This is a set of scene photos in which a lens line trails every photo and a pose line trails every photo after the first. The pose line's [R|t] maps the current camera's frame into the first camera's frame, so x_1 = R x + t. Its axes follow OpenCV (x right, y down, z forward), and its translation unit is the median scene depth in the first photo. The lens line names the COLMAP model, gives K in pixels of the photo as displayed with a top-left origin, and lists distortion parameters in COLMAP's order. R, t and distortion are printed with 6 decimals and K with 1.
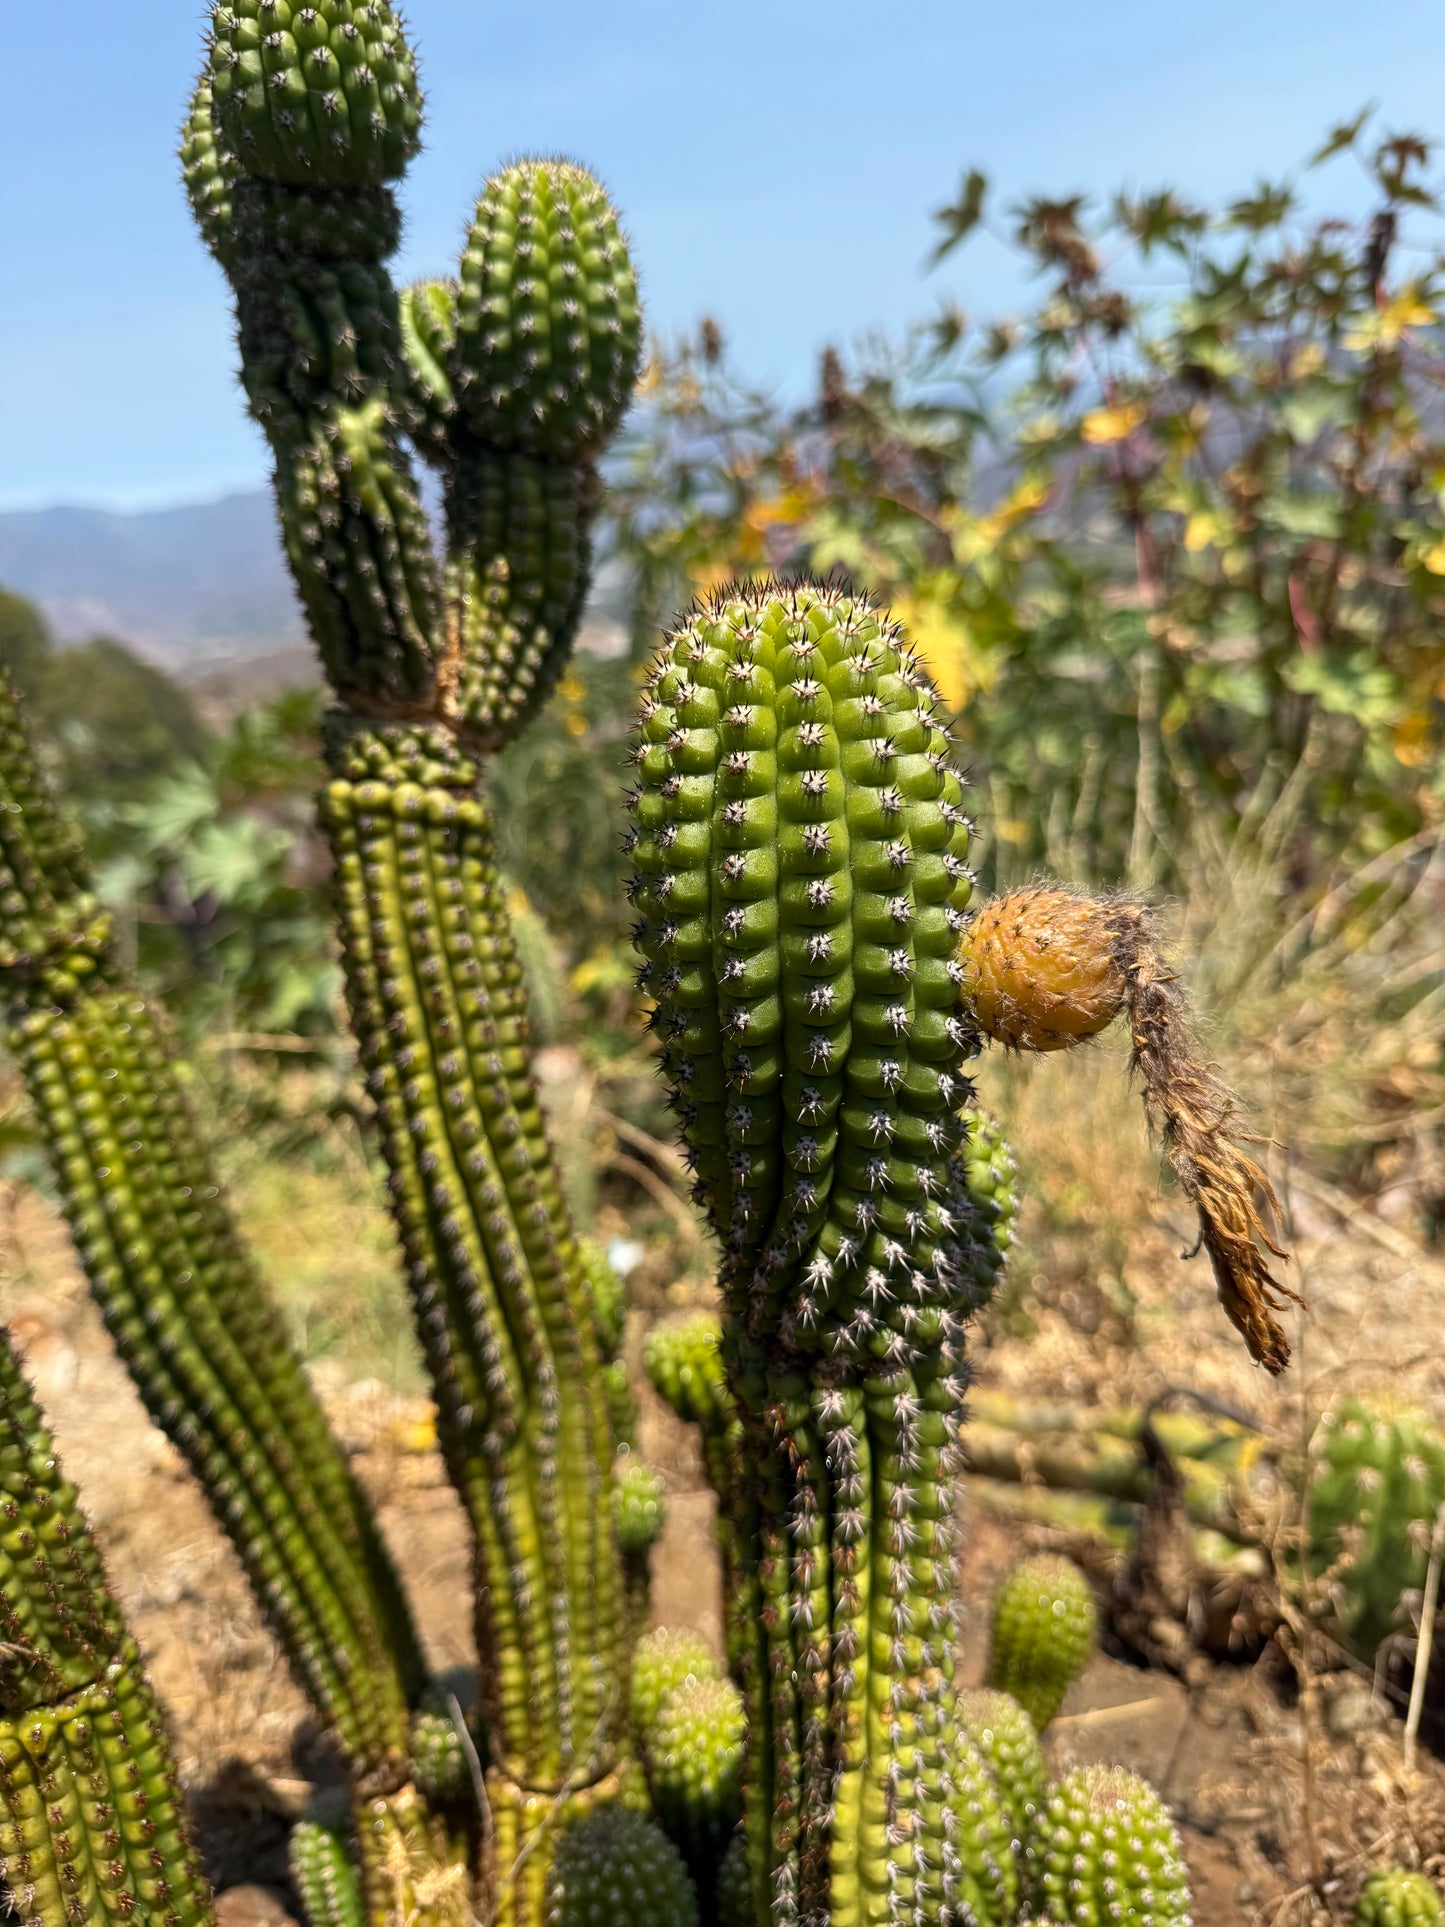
lens RADIAL K [[1393.4, 0, 722.5], [0, 1393.4, 963.5], [0, 0, 1]] dist [0.059158, -0.136773]
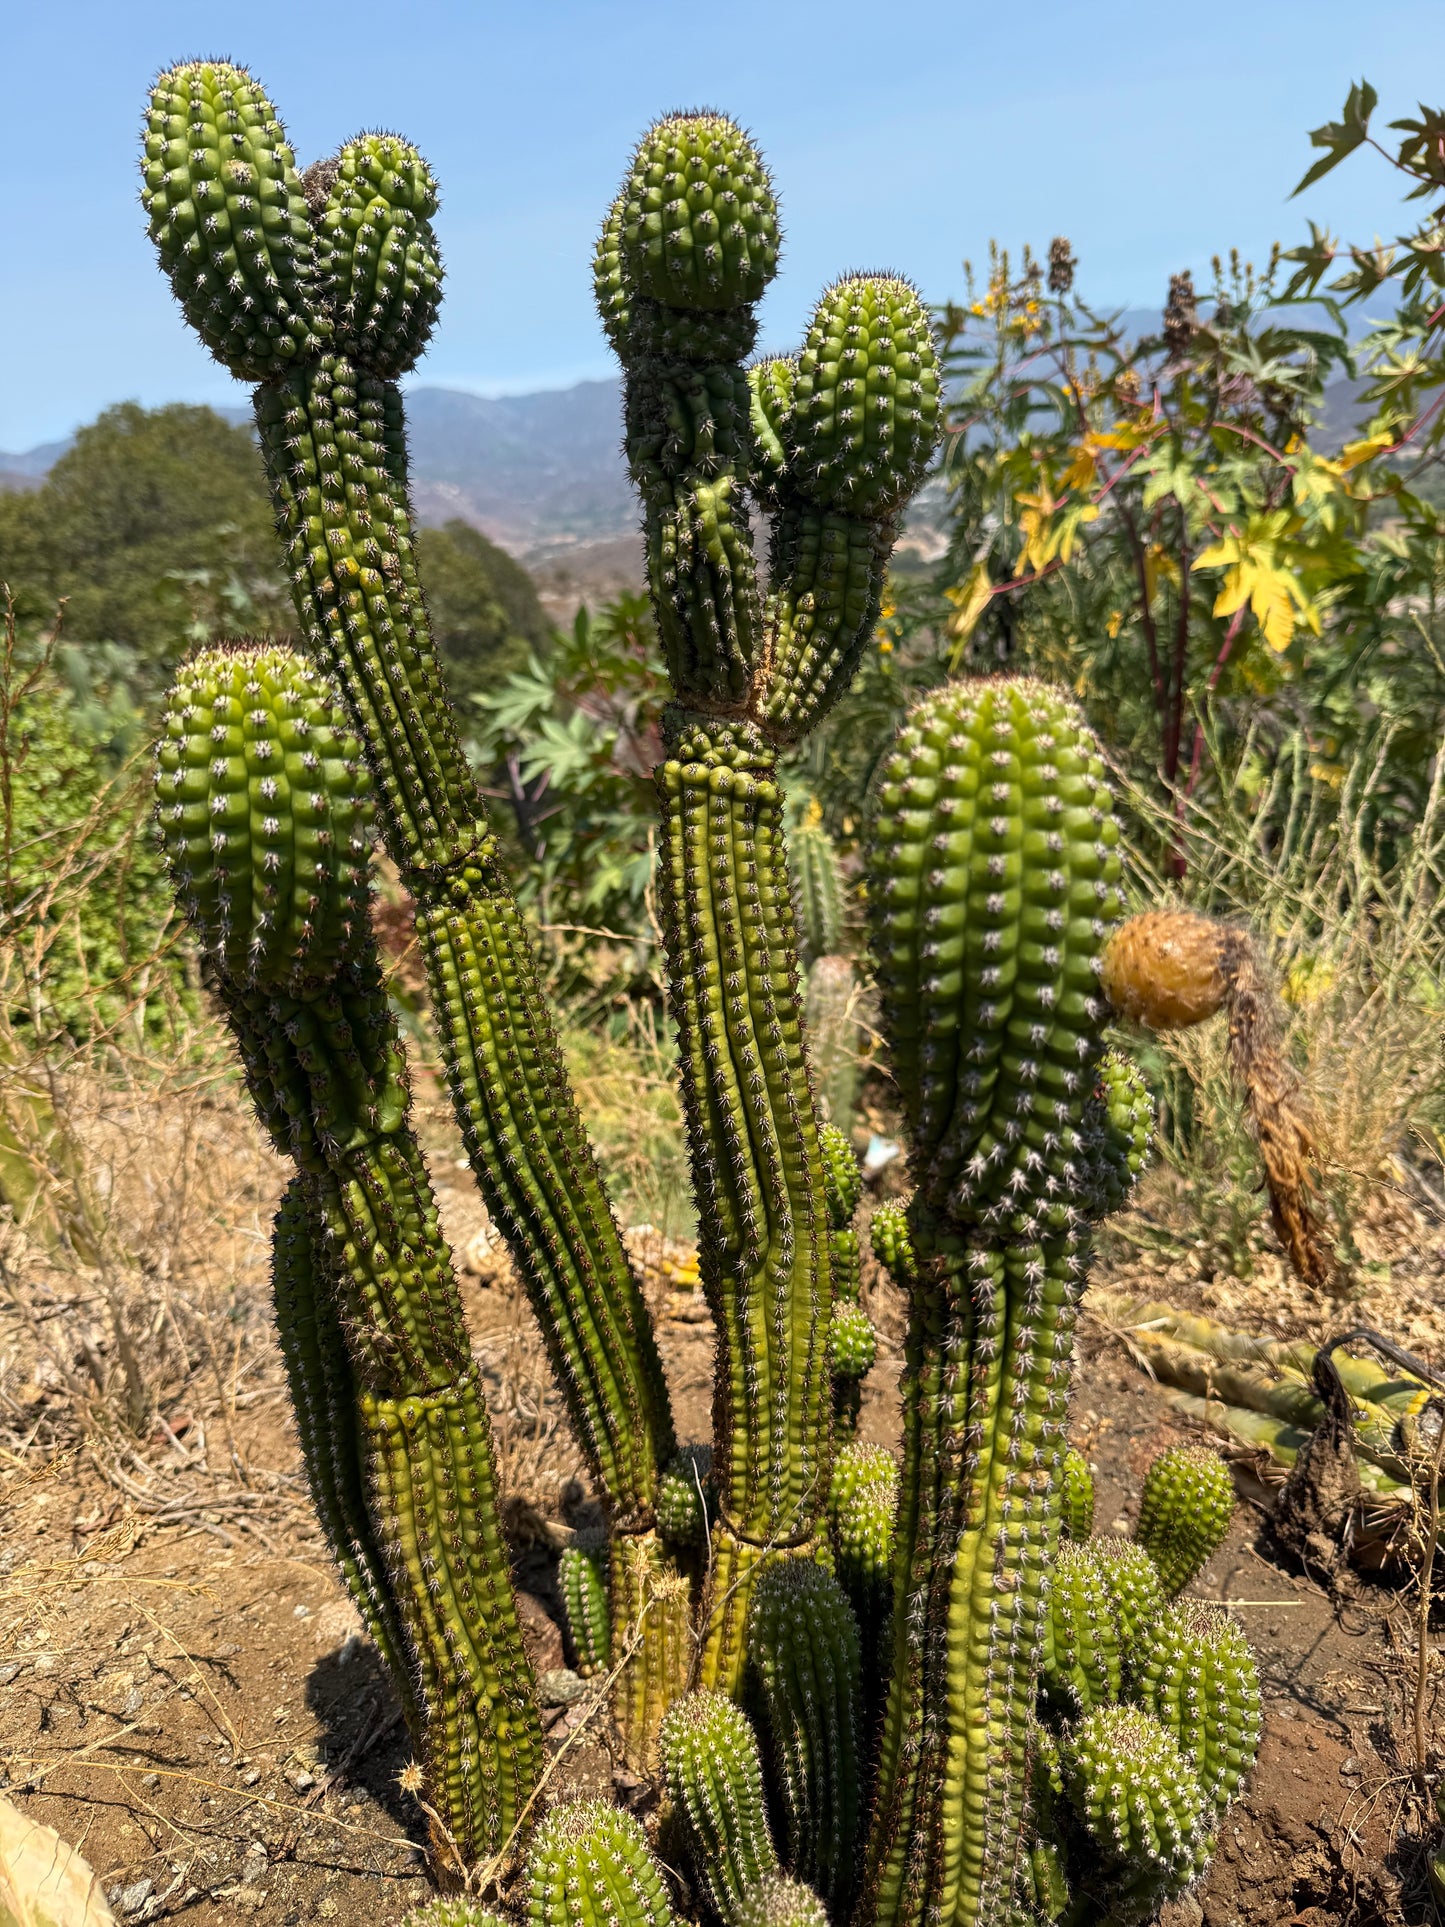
lens RADIAL K [[1613.2, 0, 722.5], [0, 1613.2, 963.5], [0, 0, 1]] dist [0.121403, -0.000809]
pose [[0.973669, 0.108155, -0.200675, 0.099502], [-0.090165, 0.991217, 0.096744, -0.091089], [0.209376, -0.076102, 0.974869, -0.493507]]
